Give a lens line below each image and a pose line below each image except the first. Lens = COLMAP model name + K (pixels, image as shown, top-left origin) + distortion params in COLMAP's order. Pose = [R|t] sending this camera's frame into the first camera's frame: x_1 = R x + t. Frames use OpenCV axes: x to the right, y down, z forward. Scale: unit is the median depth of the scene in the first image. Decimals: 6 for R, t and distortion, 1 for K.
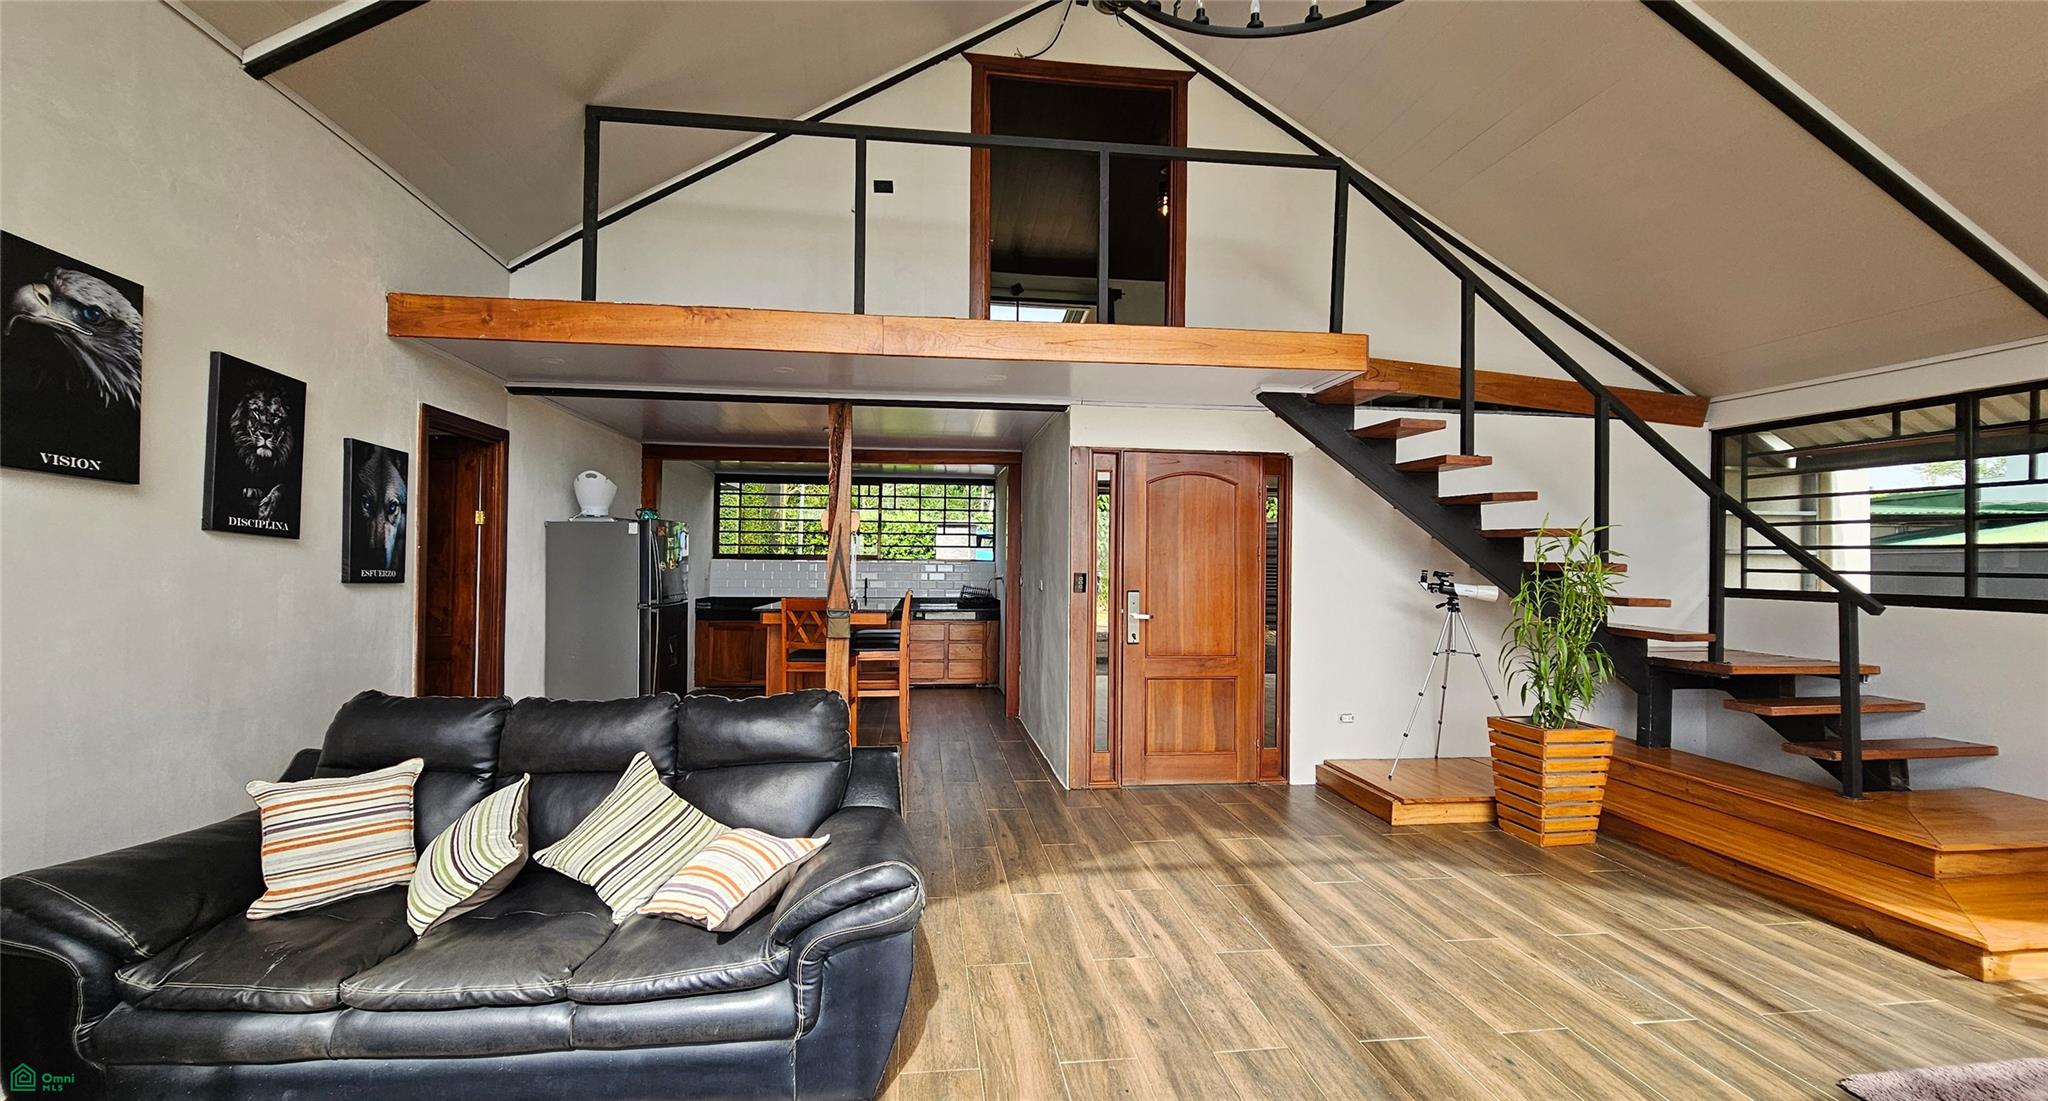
lens RADIAL K [[840.5, 0, 1021.2], [0, 840.5, 549.4], [0, 0, 1]] dist [0.003092, -0.002638]
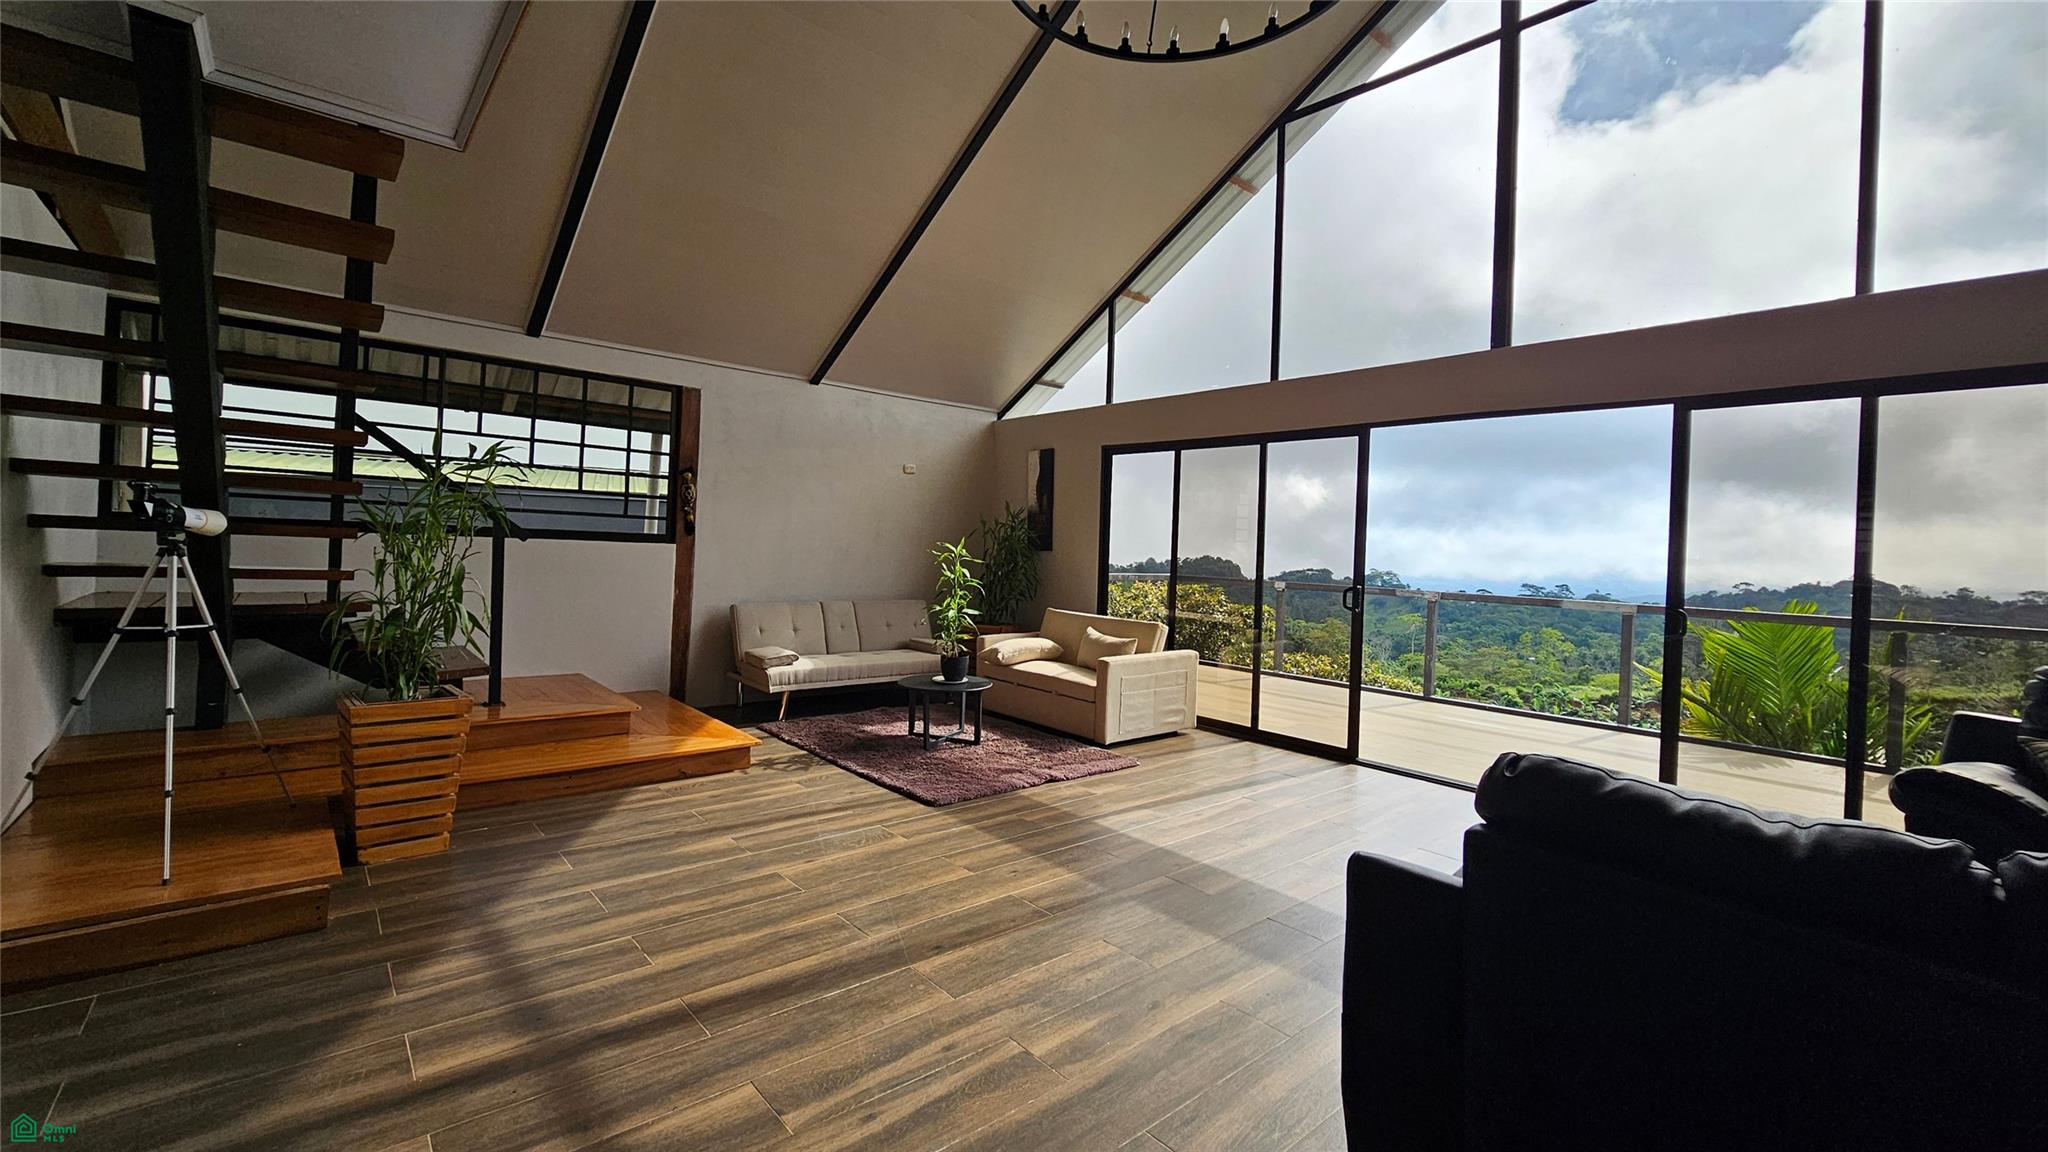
lens RADIAL K [[837.8, 0, 1006.1], [0, 837.8, 568.2], [0, 0, 1]] dist [-0.010421, 0.002084]
pose [[-0.542807, -0.053018, 0.838182, -0.303474], [-0.053540, 0.998160, 0.028465, 0.043460], [-0.838149, -0.029426, -0.544647, 1.010452]]
